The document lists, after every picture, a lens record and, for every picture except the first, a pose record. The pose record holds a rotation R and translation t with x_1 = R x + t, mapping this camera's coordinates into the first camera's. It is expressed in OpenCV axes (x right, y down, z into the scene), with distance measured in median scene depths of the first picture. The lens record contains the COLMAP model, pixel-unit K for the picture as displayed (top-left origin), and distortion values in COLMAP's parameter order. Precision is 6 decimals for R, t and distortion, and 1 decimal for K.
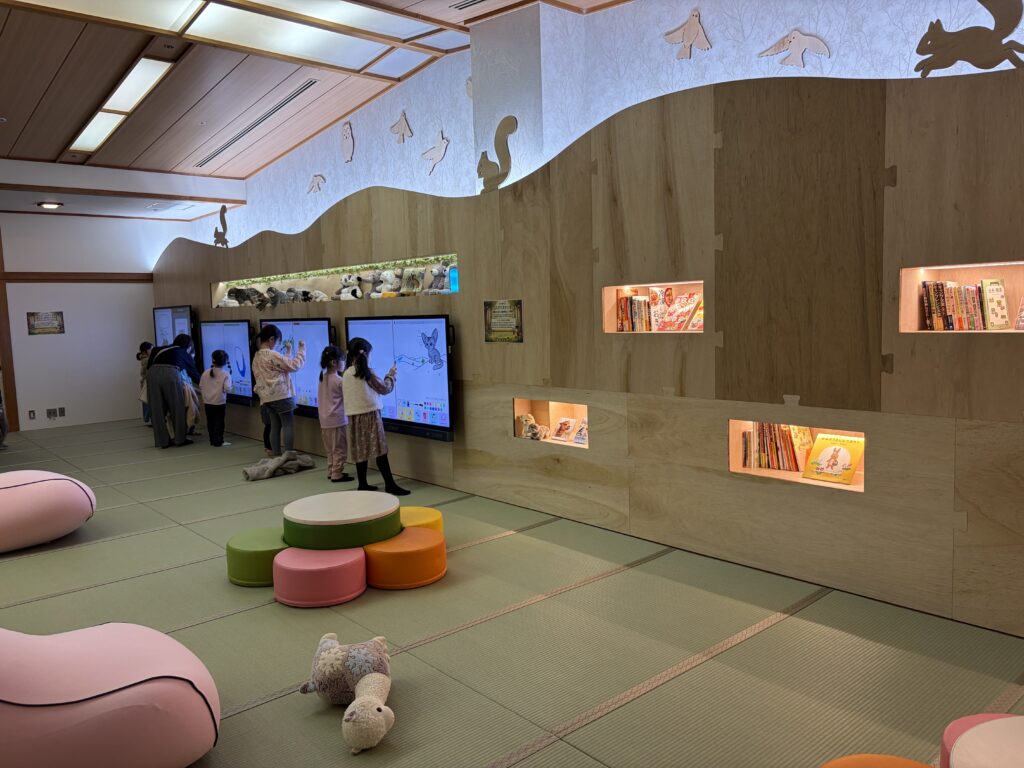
lens RADIAL K [[783.7, 0, 511.6], [0, 783.7, 386.2], [0, 0, 1]] dist [0.006783, -0.022604]
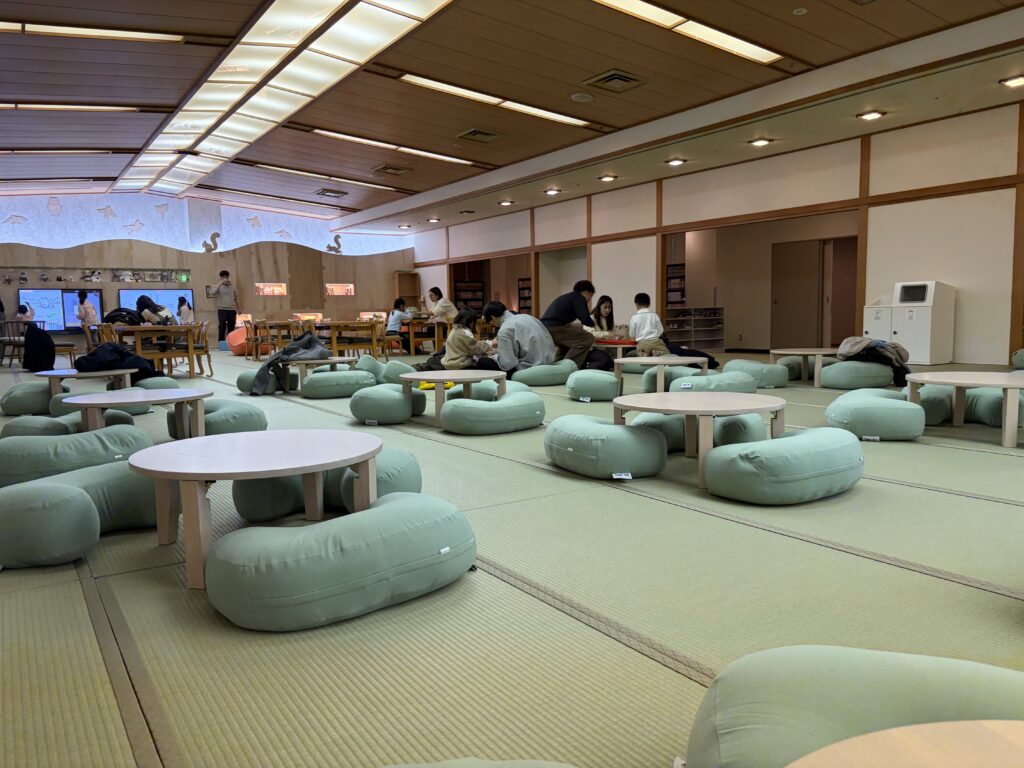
lens RADIAL K [[783.7, 0, 512.3], [0, 783.7, 385.1], [0, 0, 1]] dist [0.006783, -0.022604]
pose [[0.142206, -0.062815, 0.987842, -3.765138], [0.103513, 0.993456, 0.048270, 0.336974], [-0.984410, 0.095390, 0.147778, -0.844559]]
